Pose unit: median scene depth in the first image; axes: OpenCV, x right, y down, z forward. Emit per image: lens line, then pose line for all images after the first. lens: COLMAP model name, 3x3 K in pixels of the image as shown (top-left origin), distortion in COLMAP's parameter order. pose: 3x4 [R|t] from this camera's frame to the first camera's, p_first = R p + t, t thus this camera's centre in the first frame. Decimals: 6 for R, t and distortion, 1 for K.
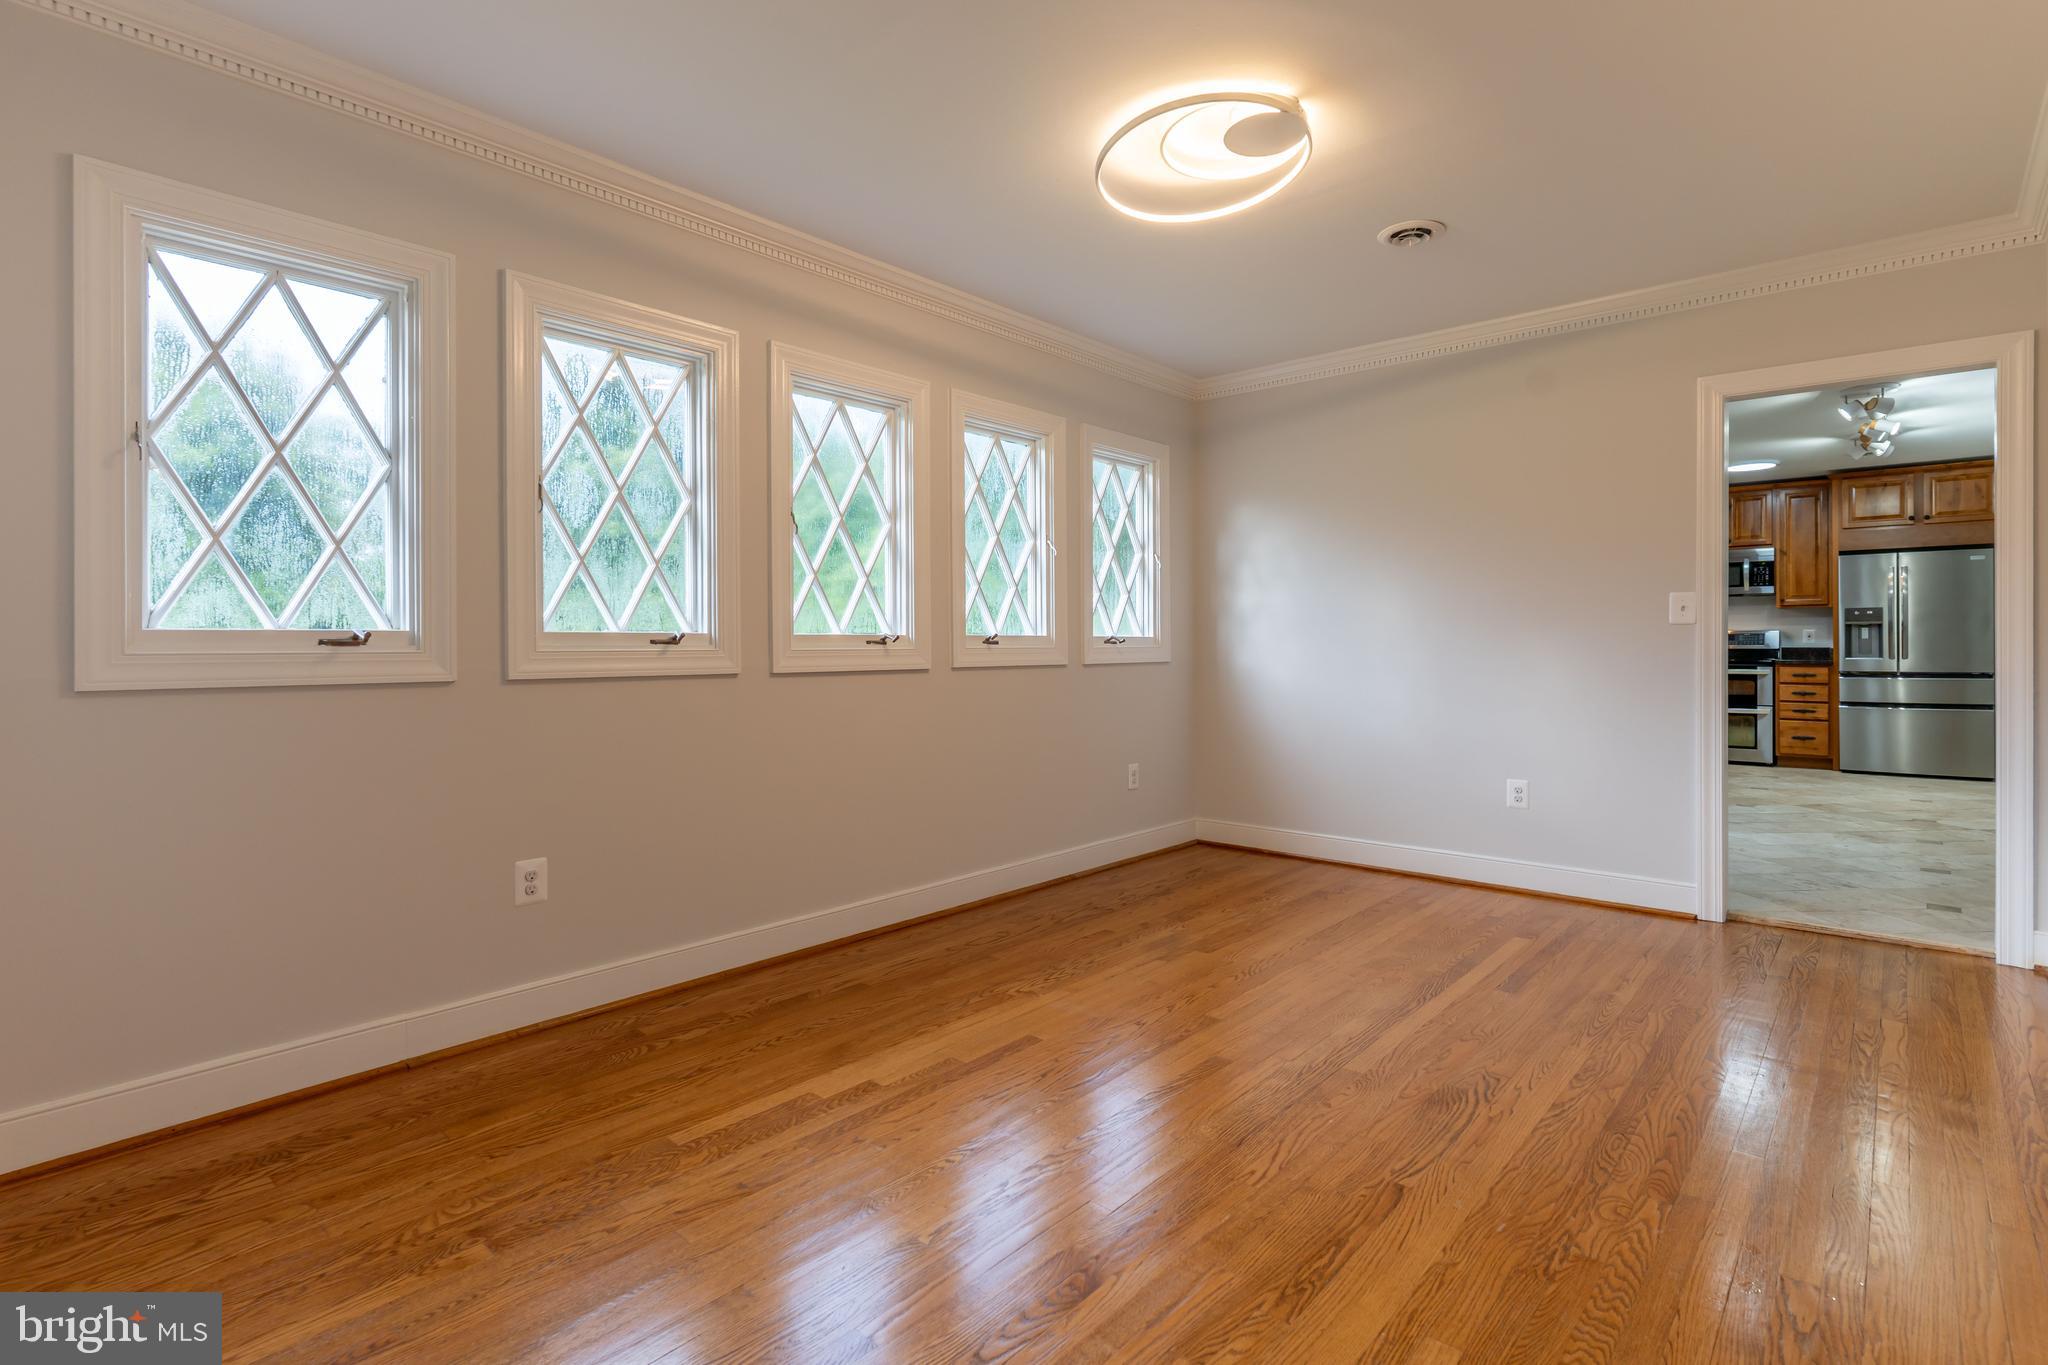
lens RADIAL K [[990.1, 0, 1037.3], [0, 990.1, 652.4], [0, 0, 1]] dist [0.000756, 0.001258]
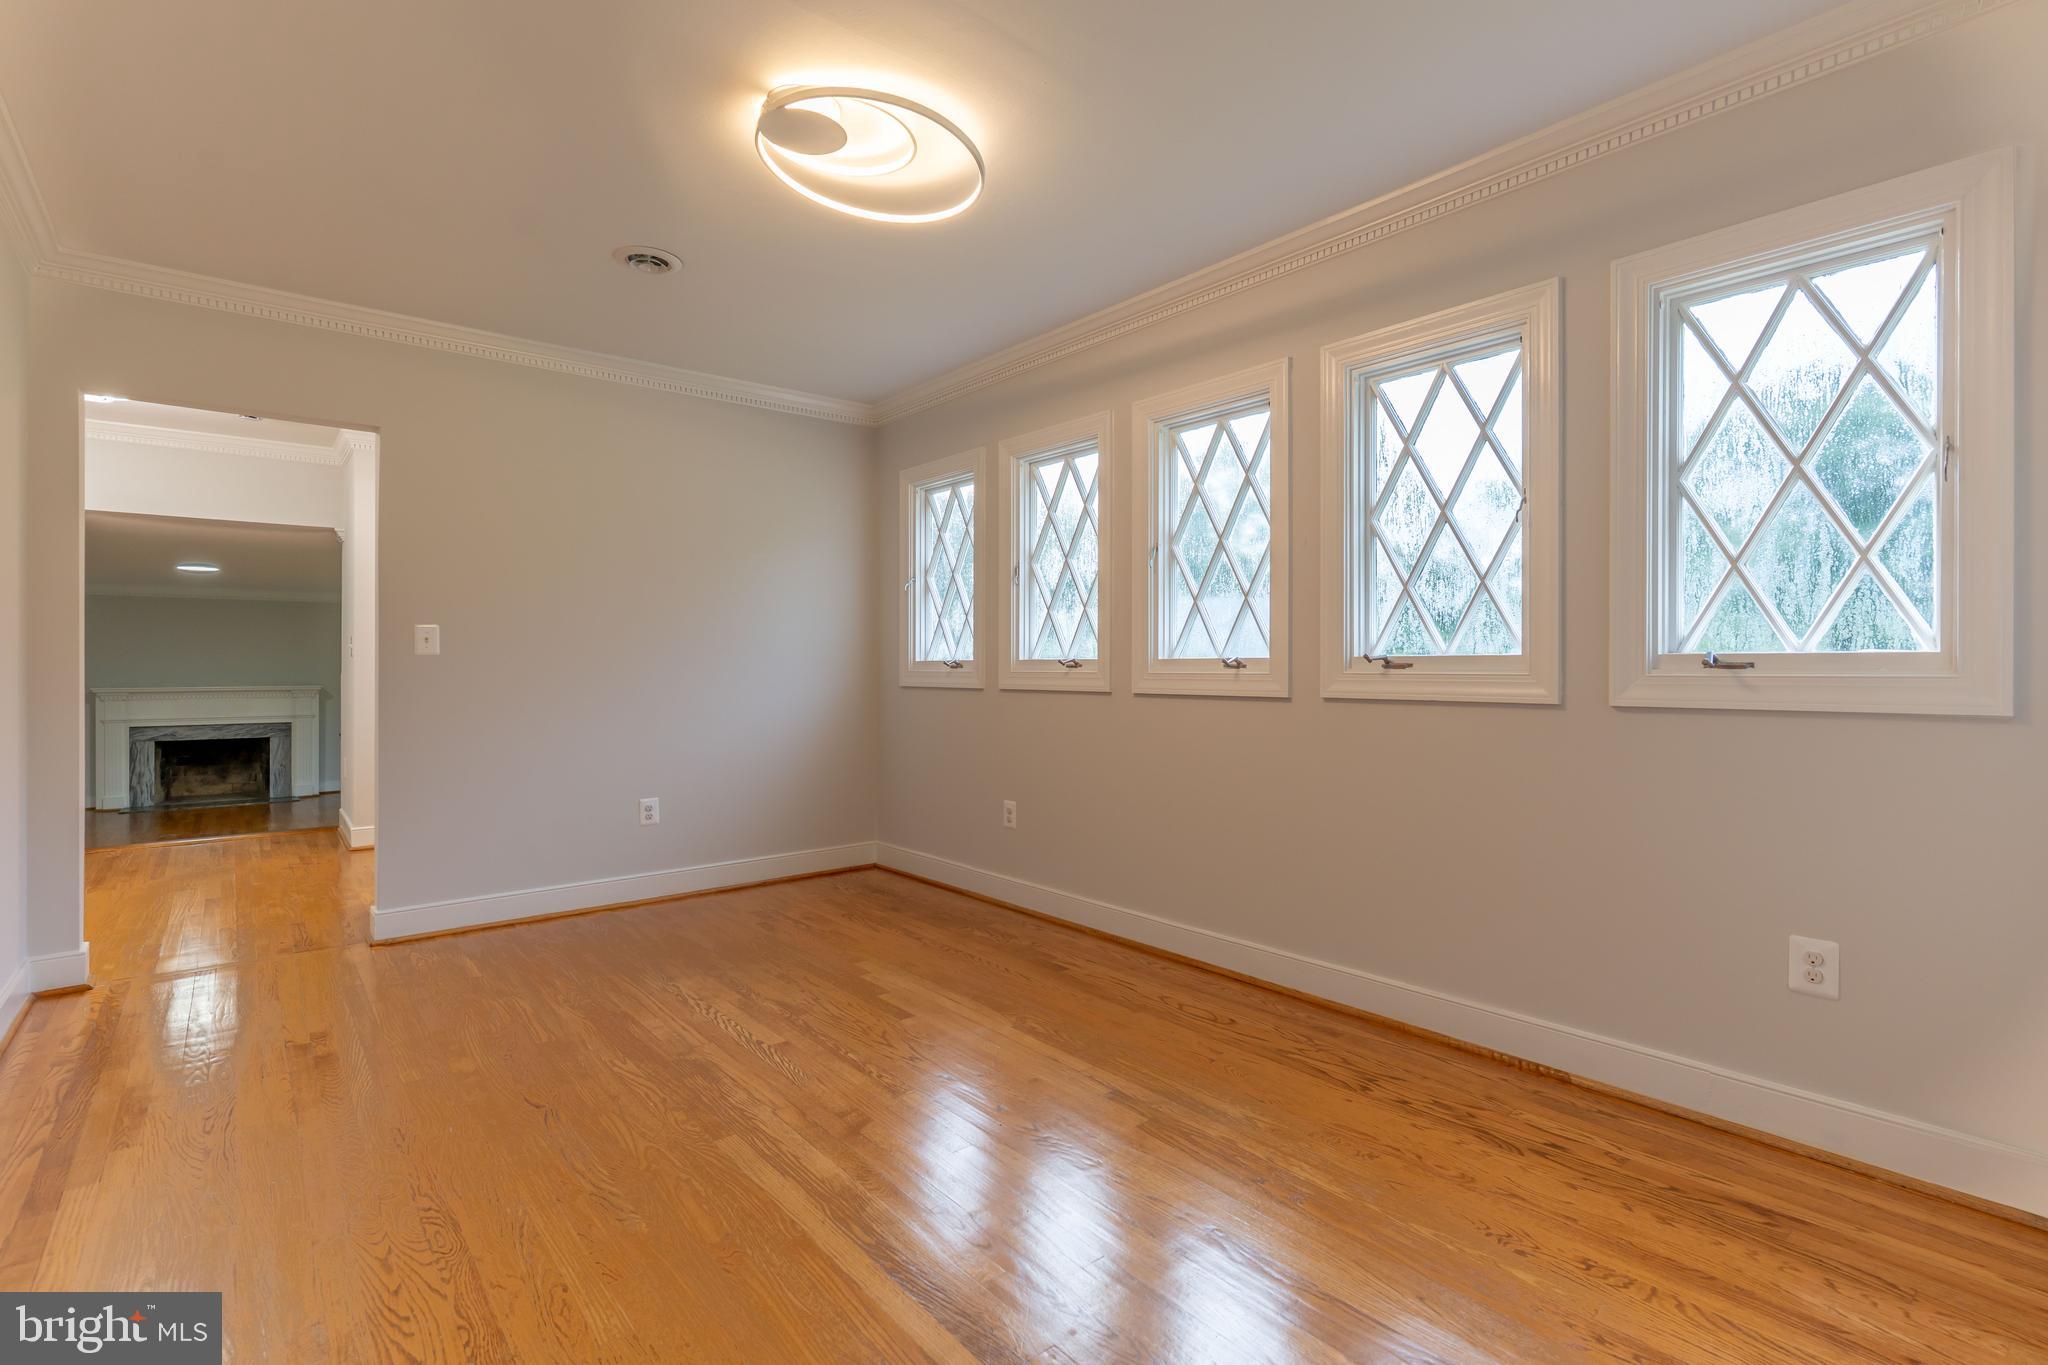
lens RADIAL K [[990.1, 0, 1026.0], [0, 990.1, 672.4], [0, 0, 1]] dist [0.000756, 0.001258]
pose [[-0.181321, 0.015074, -0.983308, 0.855530], [0.002776, 0.999886, 0.014816, -0.019006], [0.983420, -0.000044, -0.181342, 1.056969]]
